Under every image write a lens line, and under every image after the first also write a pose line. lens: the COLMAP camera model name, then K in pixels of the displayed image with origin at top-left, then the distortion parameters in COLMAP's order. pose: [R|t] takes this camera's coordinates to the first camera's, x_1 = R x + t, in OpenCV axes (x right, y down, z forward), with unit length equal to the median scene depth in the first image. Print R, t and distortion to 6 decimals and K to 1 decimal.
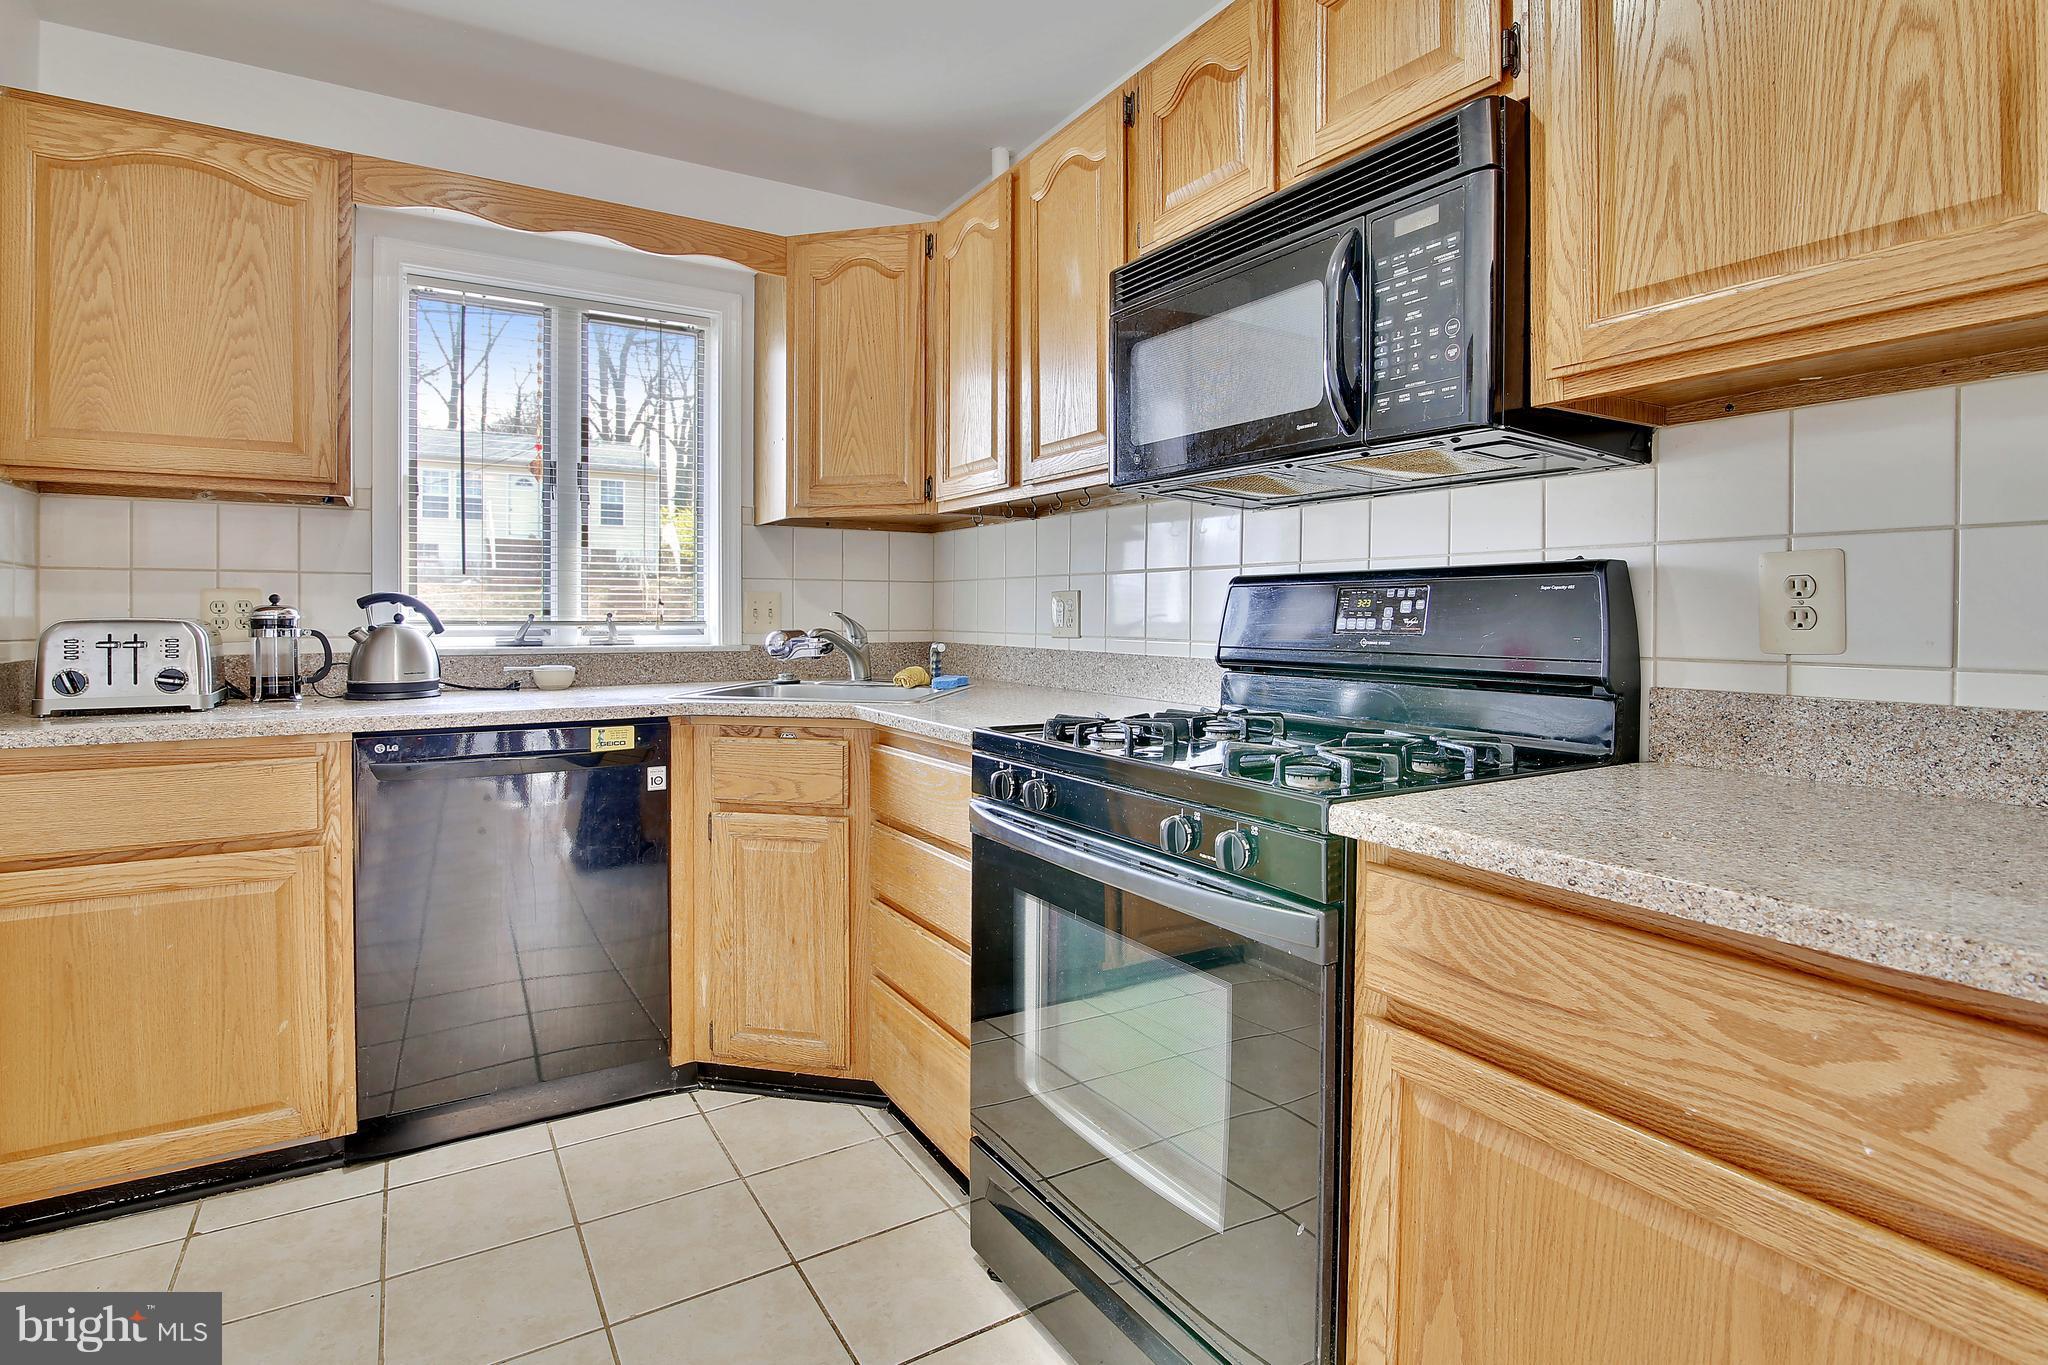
lens RADIAL K [[987.4, 0, 1000.4], [0, 987.4, 618.8], [0, 0, 1]] dist [-0.022153, 0.001002]
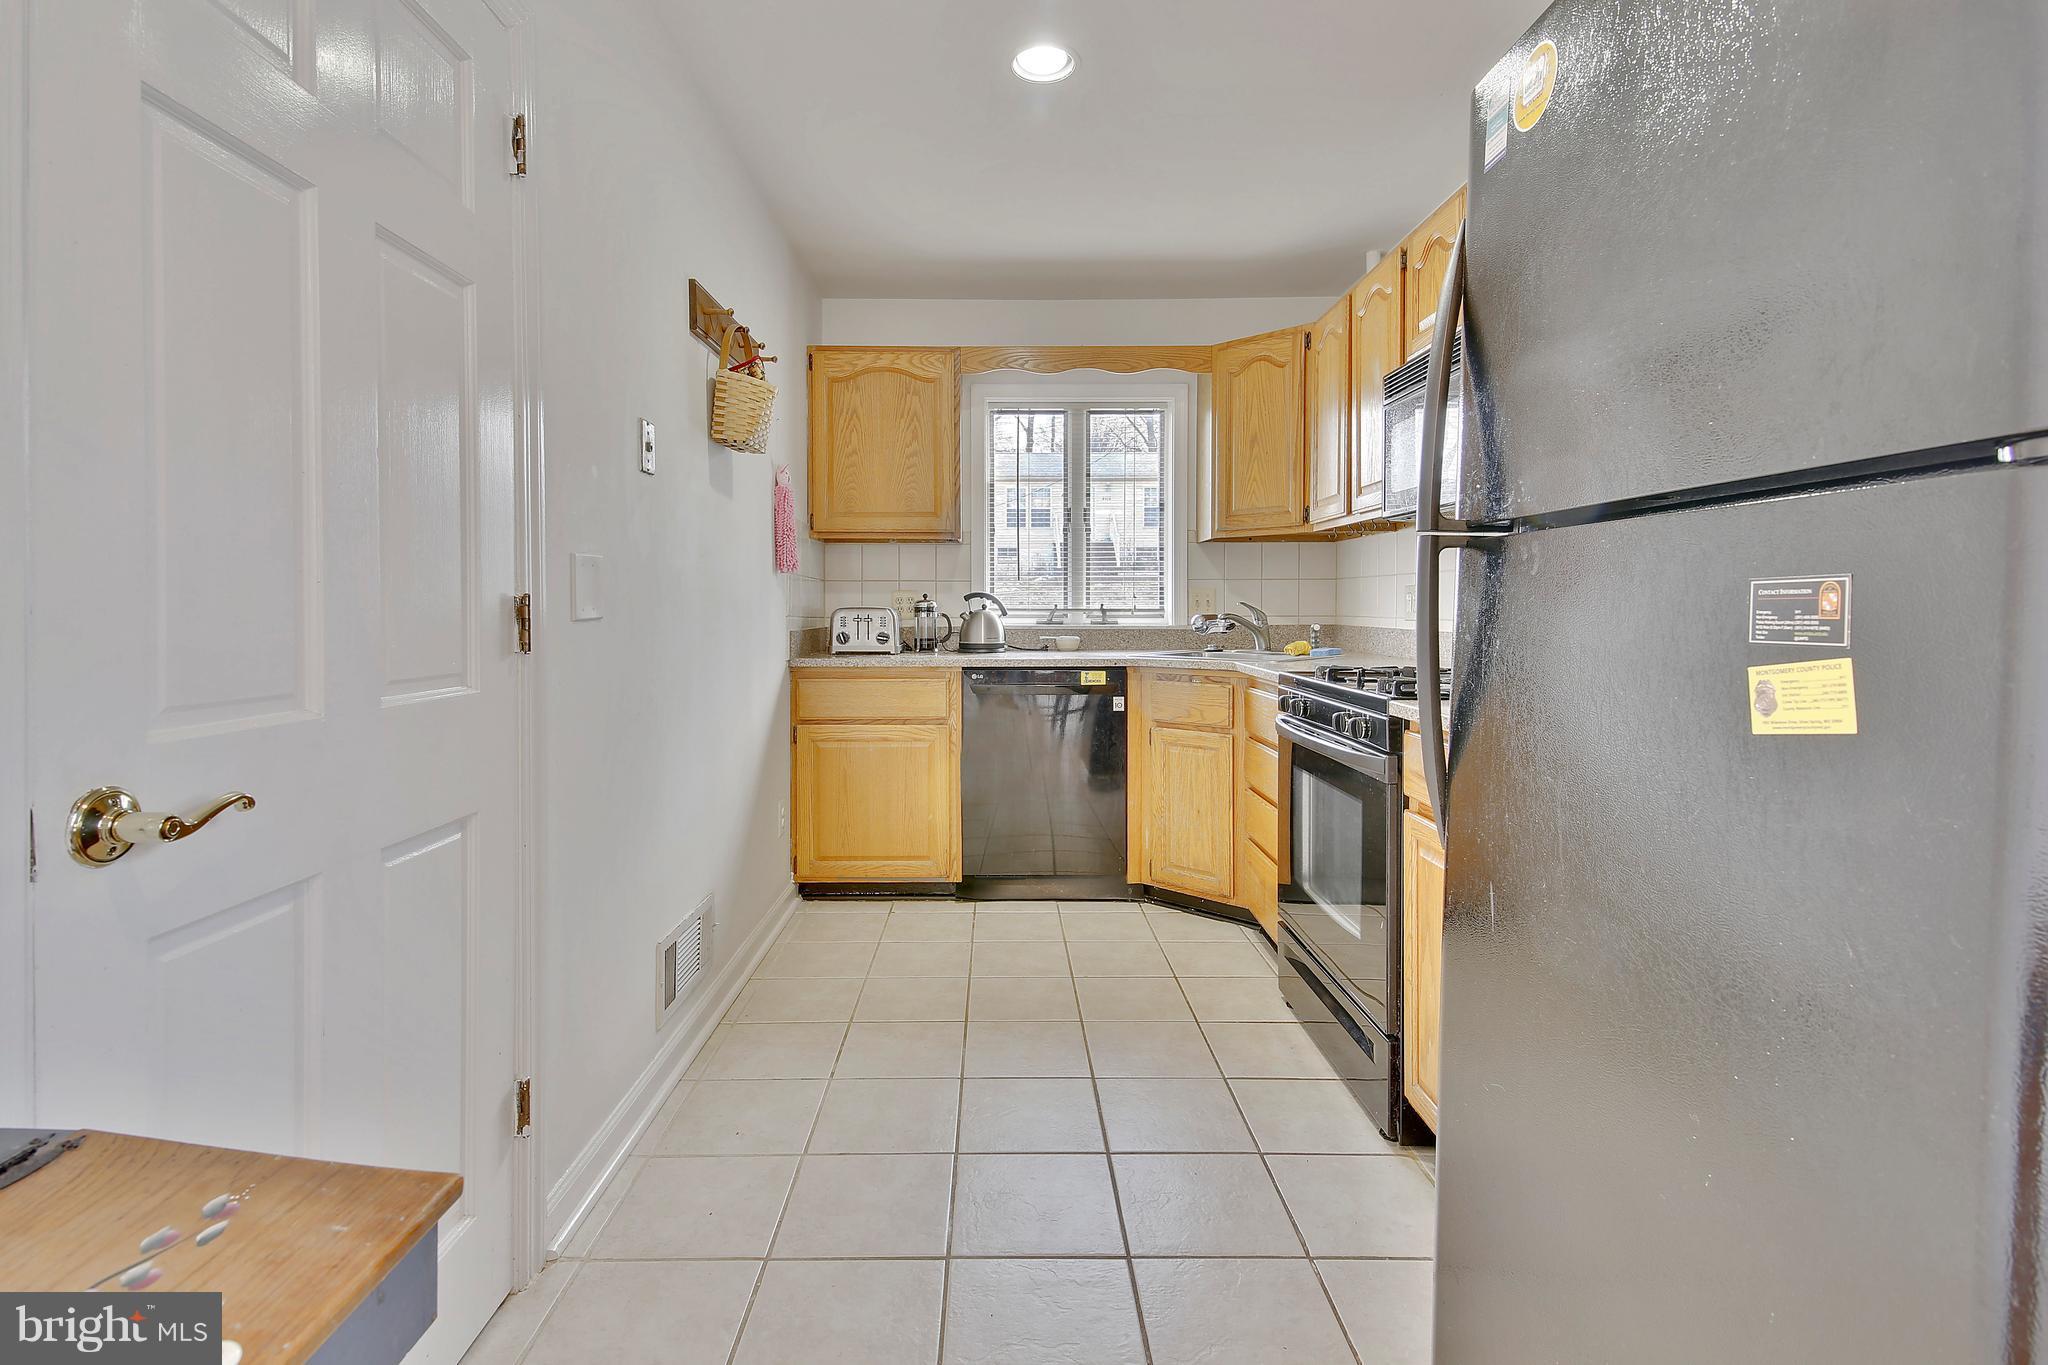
lens RADIAL K [[987.4, 0, 1000.4], [0, 987.4, 618.8], [0, 0, 1]] dist [-0.022153, 0.001002]
pose [[0.856582, 0.004666, -0.515990, 0.329349], [-0.000913, 0.999971, 0.007527, 0.008123], [0.516011, -0.005976, 0.856561, -0.509455]]
